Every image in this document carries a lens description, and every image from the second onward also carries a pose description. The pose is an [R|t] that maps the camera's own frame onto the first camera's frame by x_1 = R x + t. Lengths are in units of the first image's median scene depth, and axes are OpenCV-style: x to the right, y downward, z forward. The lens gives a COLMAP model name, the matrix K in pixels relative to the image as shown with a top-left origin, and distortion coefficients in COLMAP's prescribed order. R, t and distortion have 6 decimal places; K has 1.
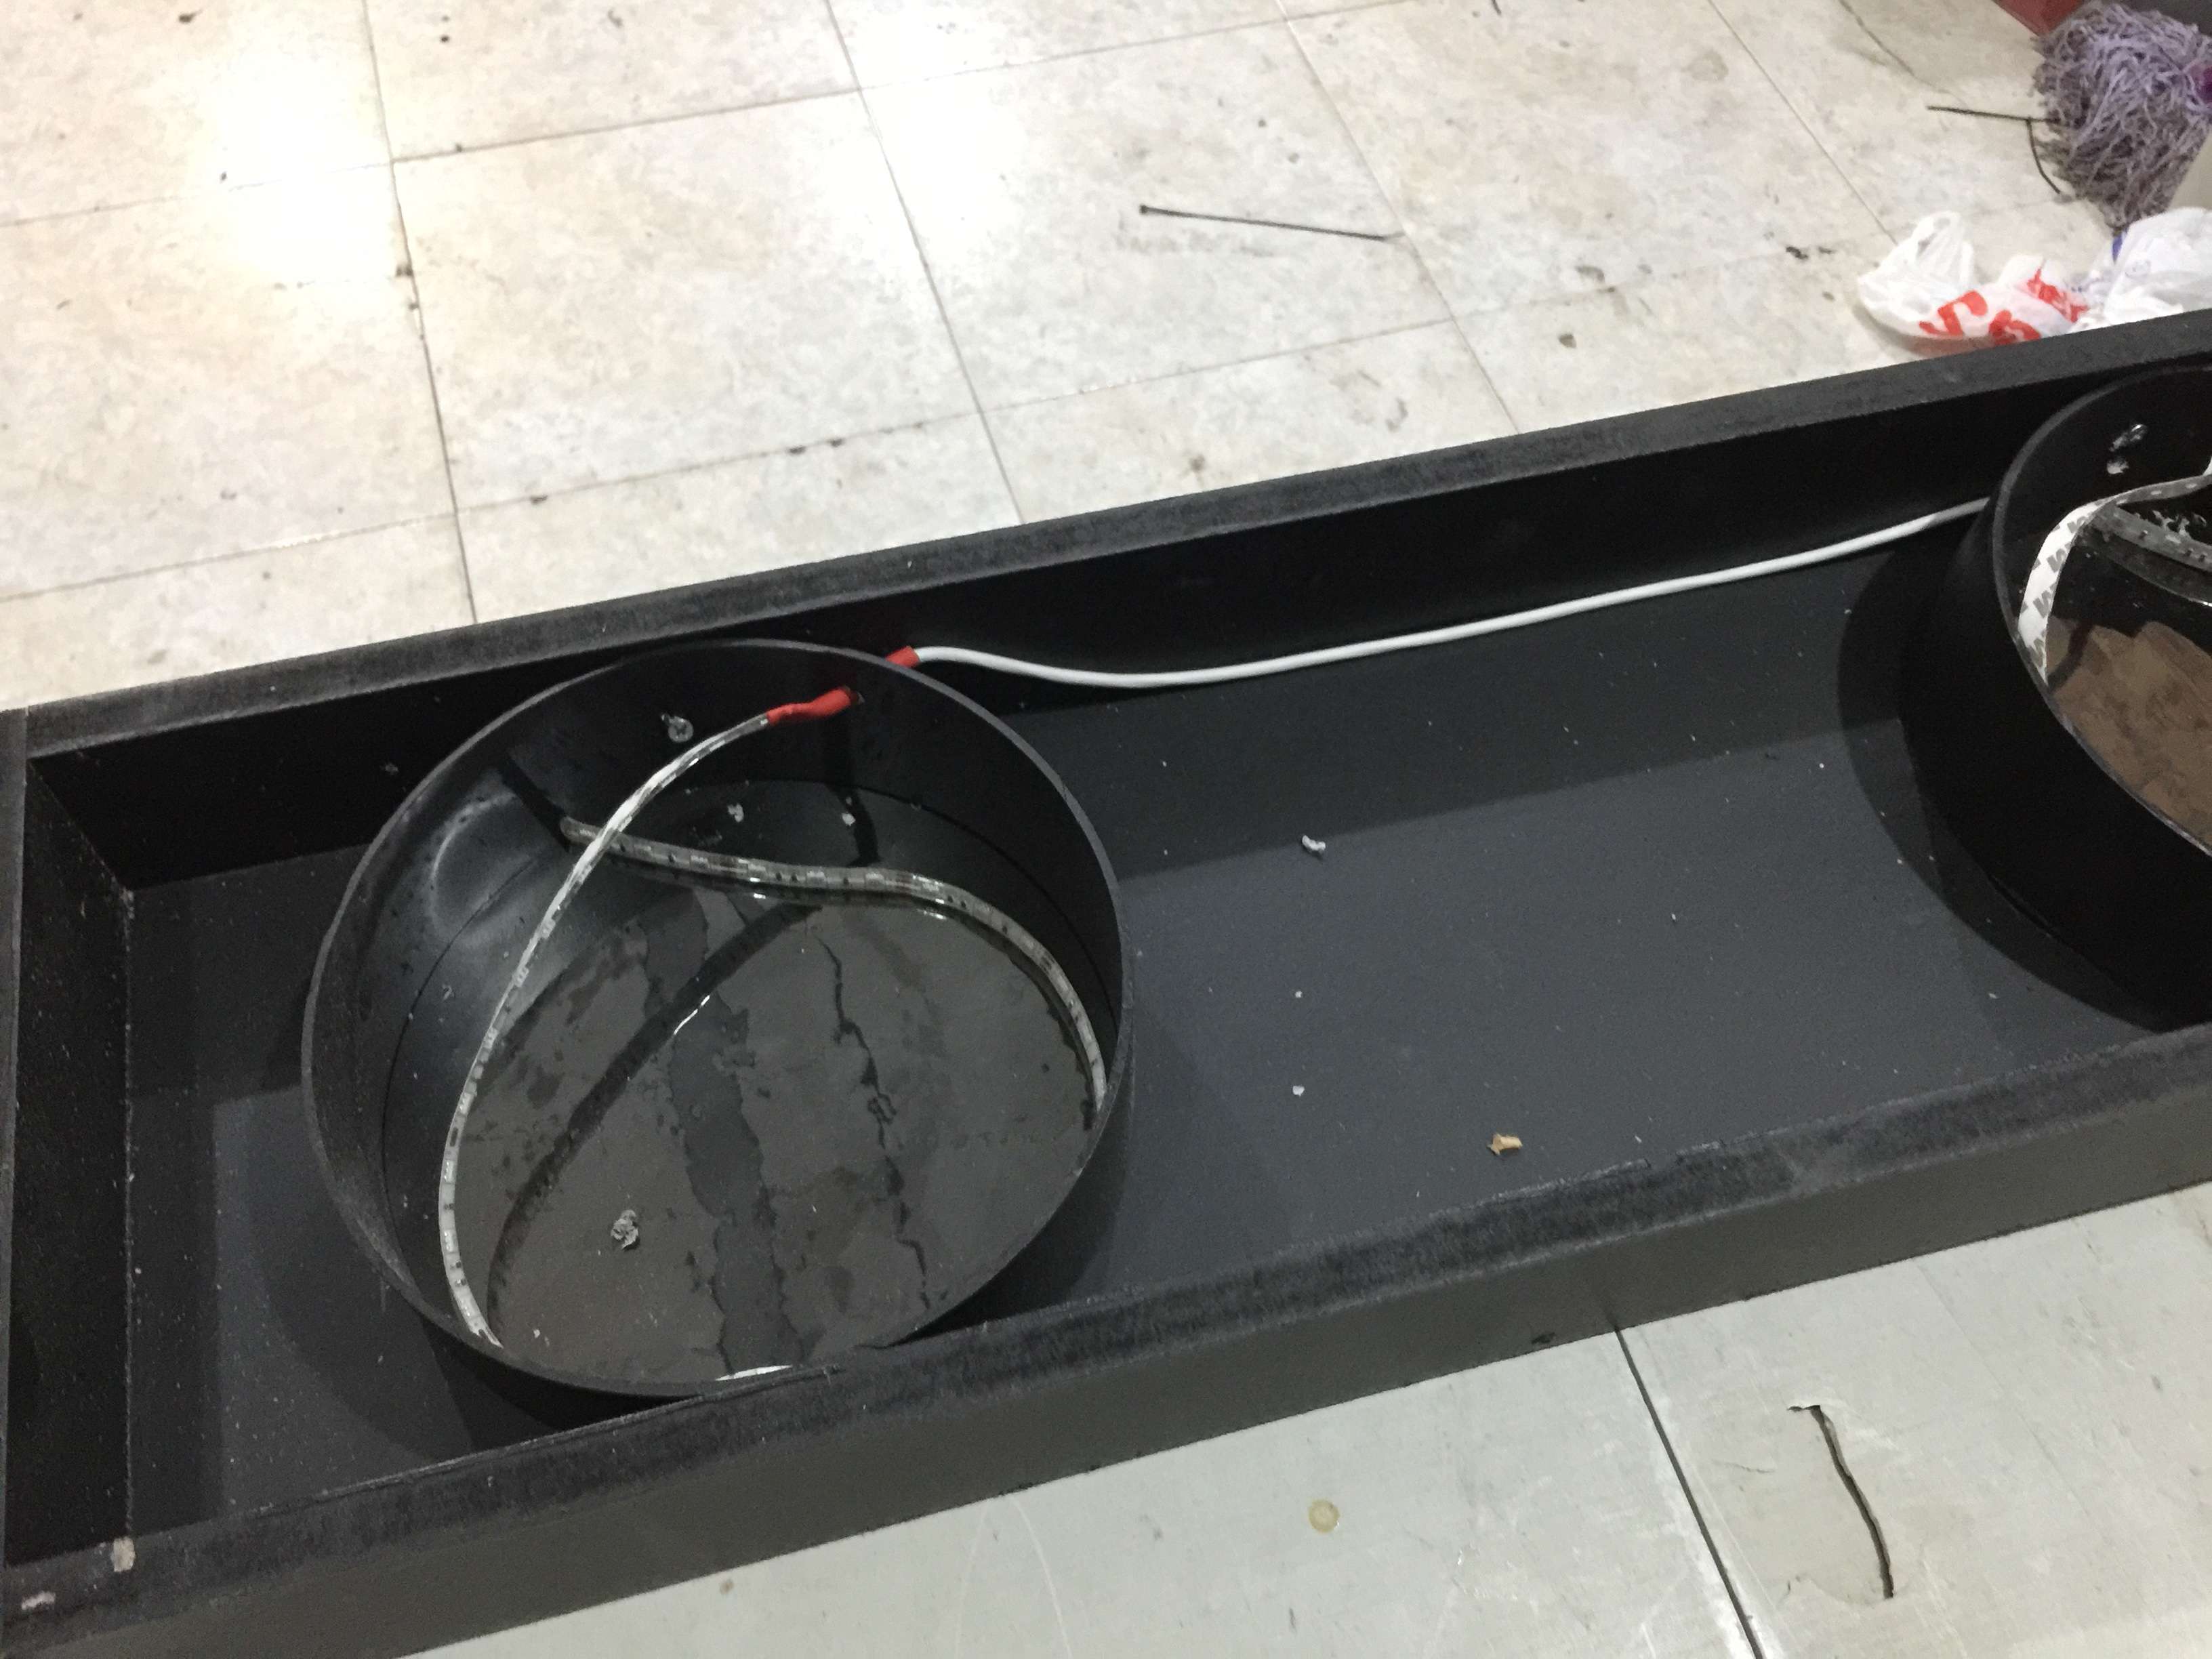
lens RADIAL K [[1889.1, 0, 1061.4], [0, 1889.1, 829.9], [0, 0, 1]] dist [0.090020, -0.117383]
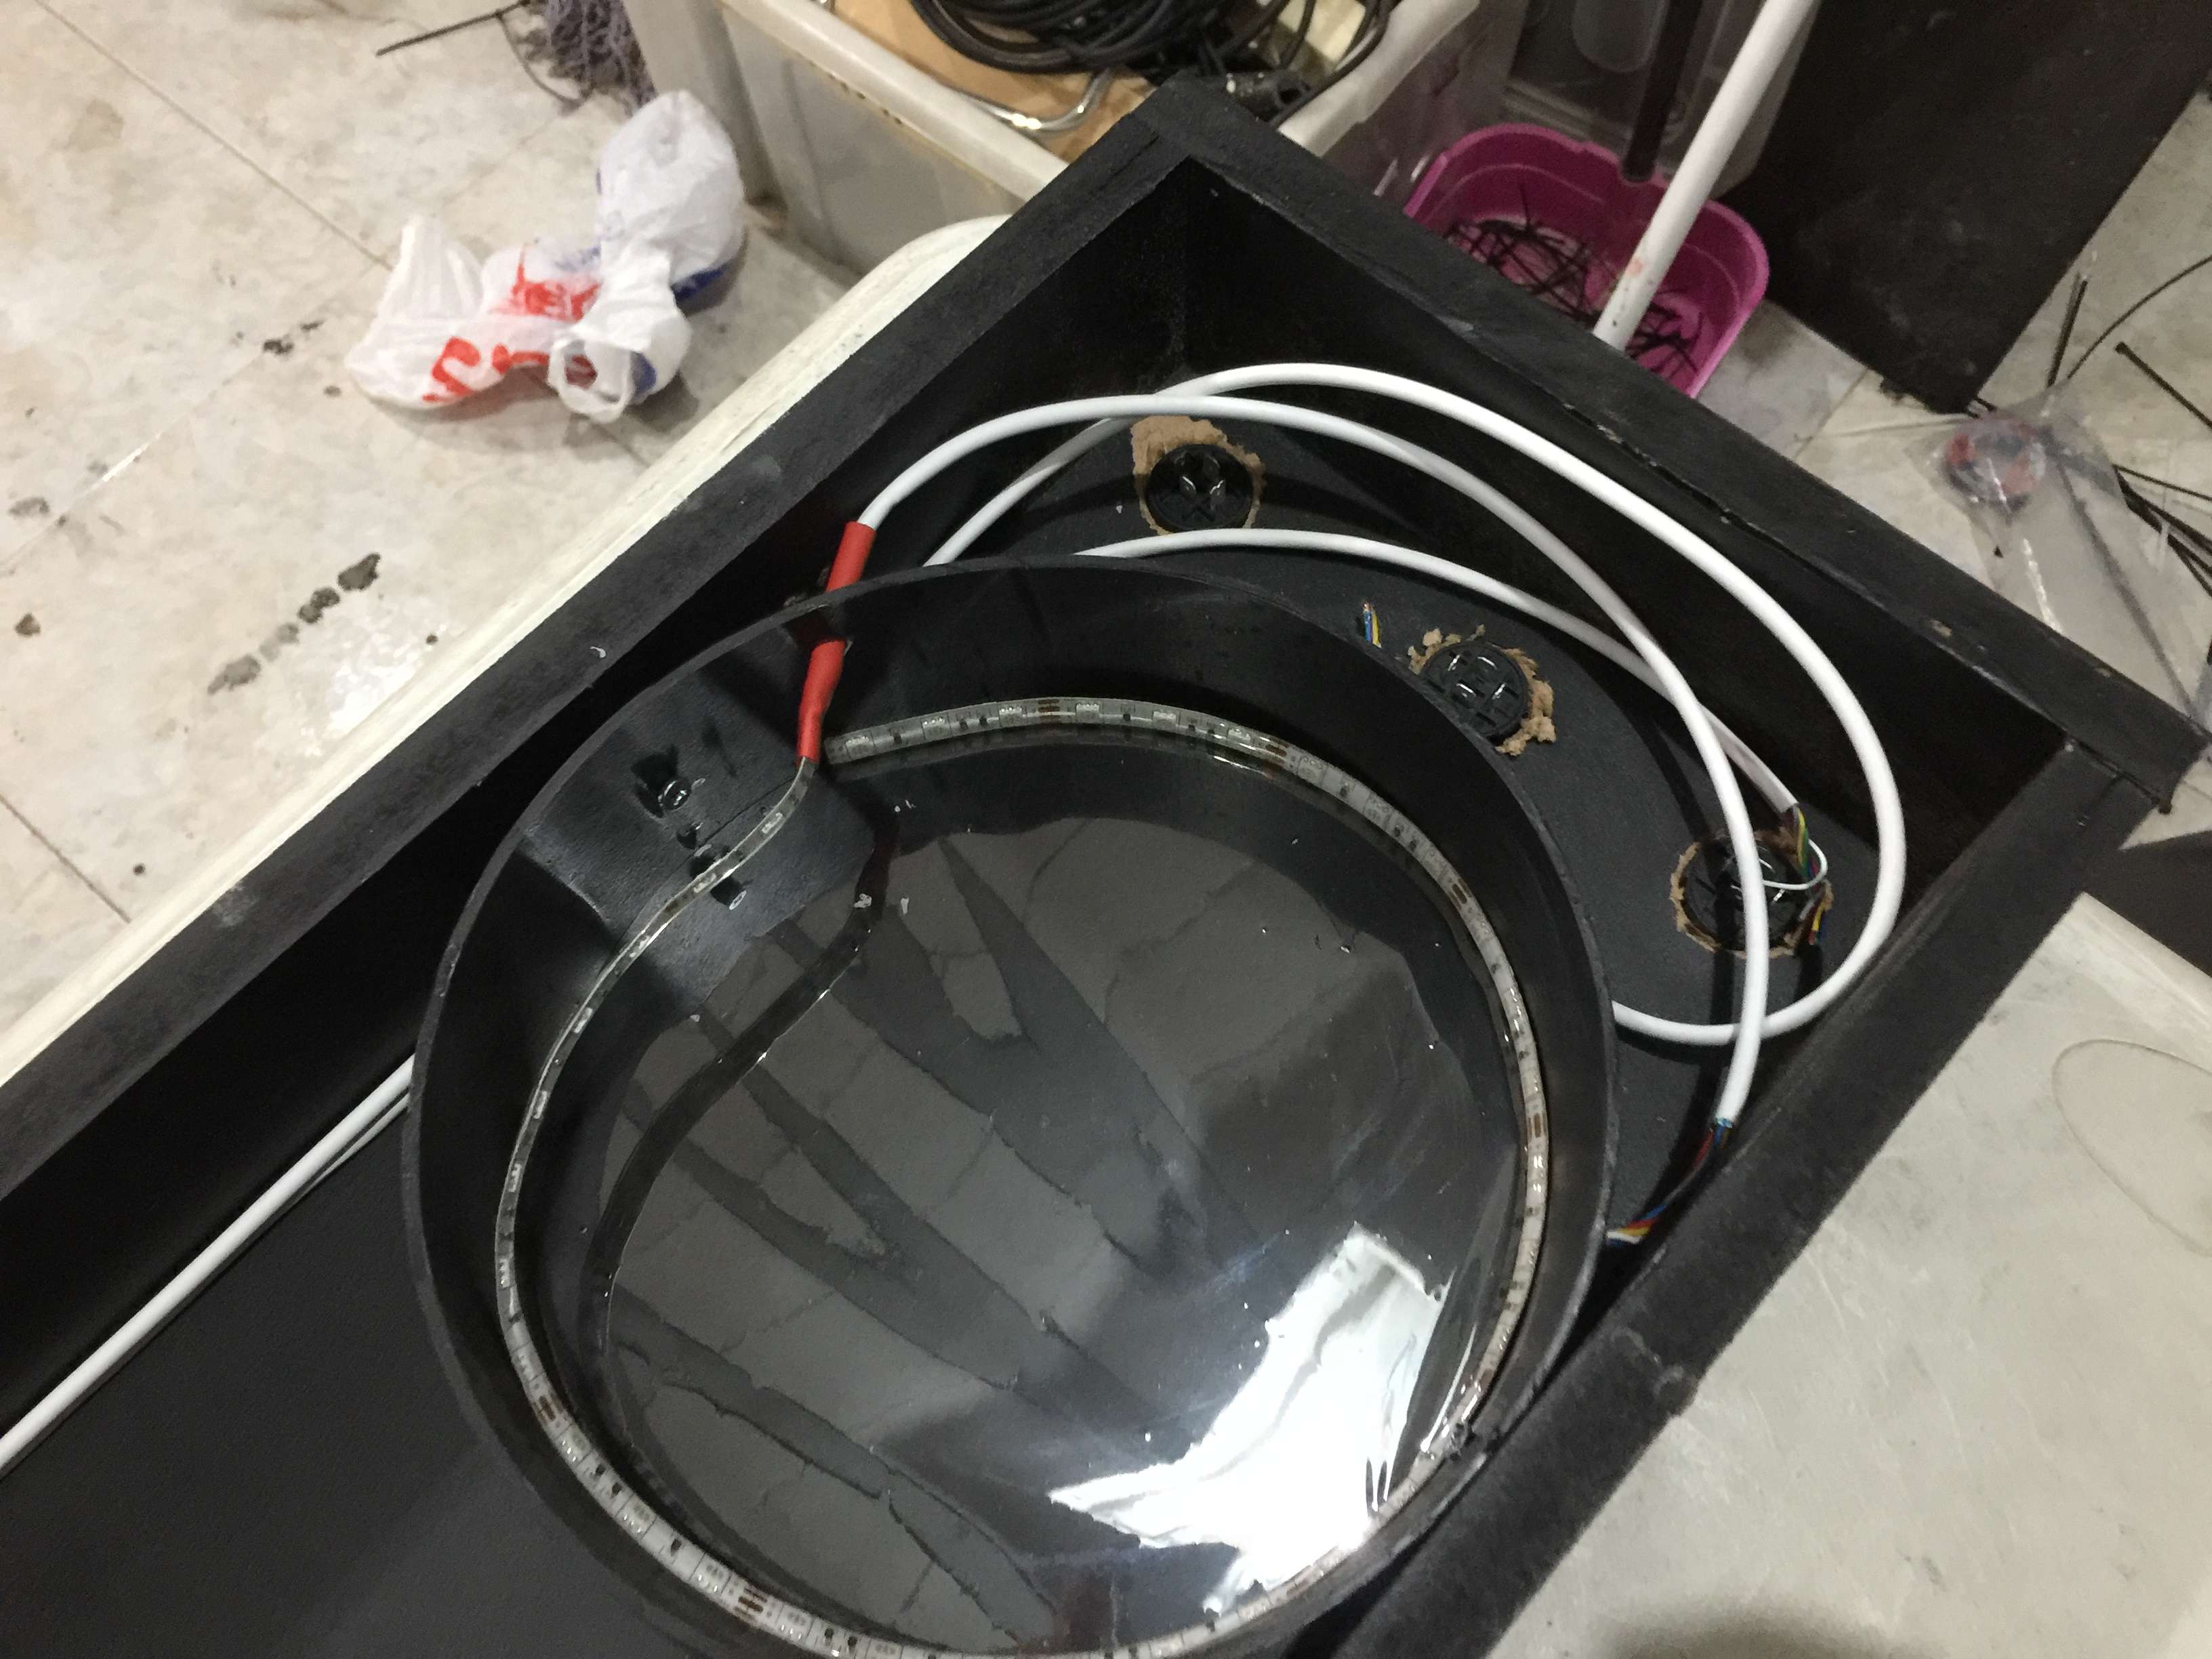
lens RADIAL K [[1887.4, 0, 1106.0], [0, 1887.4, 829.5], [0, 0, 1]] dist [0.090938, -0.123659]
pose [[0.835569, -0.521513, 0.172764, 0.419605], [0.488017, 0.849005, 0.202560, -0.126300], [-0.252315, -0.084941, 0.963910, 0.148721]]
